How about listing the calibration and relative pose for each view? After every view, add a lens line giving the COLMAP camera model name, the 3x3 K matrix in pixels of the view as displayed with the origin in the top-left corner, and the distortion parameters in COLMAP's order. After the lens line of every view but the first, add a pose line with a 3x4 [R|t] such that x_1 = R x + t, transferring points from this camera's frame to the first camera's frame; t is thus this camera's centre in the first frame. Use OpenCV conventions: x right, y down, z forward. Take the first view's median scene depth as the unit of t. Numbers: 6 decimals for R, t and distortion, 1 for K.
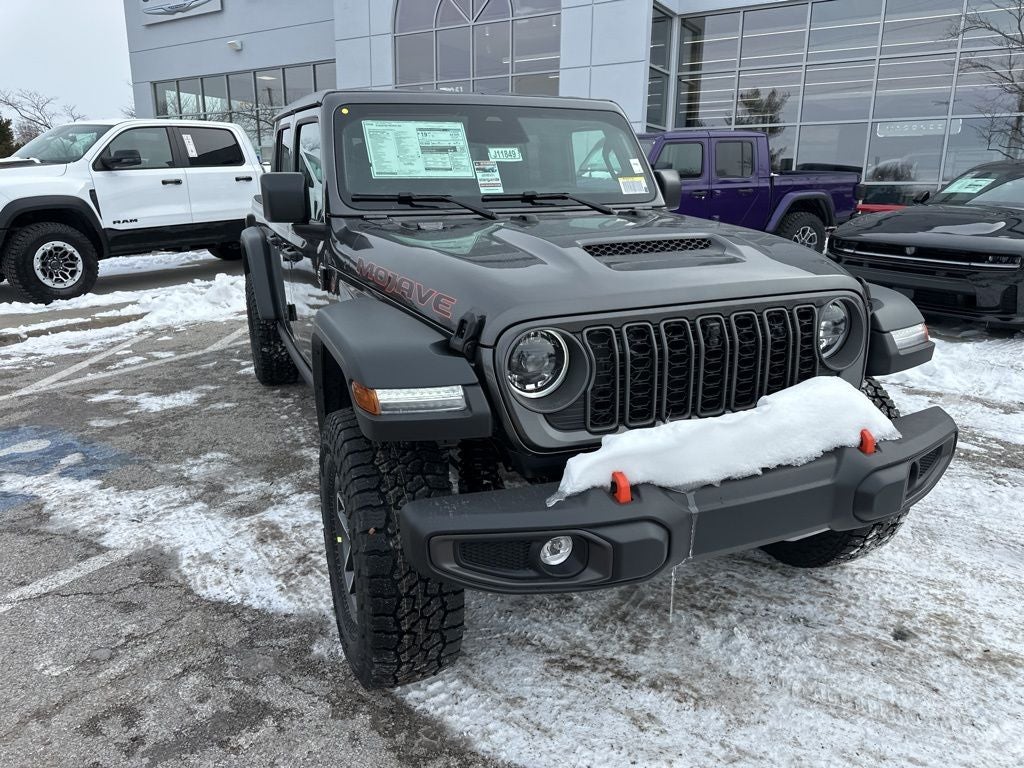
lens RADIAL K [[718.6, 0, 512.7], [0, 718.6, 381.7], [0, 0, 1]] dist [0.038573, -0.047774]
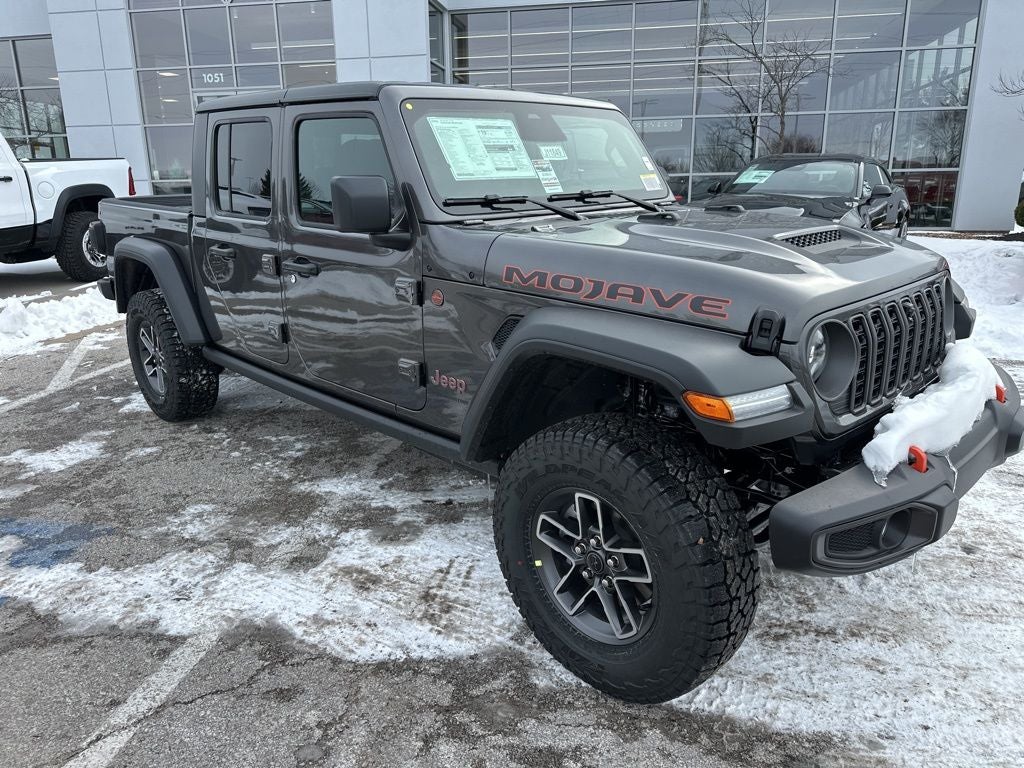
lens RADIAL K [[716.6, 0, 513.3], [0, 716.6, 389.4], [0, 0, 1]] dist [0.041648, -0.050617]
pose [[0.931489, -0.115697, 0.344879, -0.447127], [0.109007, 0.993283, 0.038798, -0.038830], [-0.347052, 0.001454, 0.937845, 0.097183]]
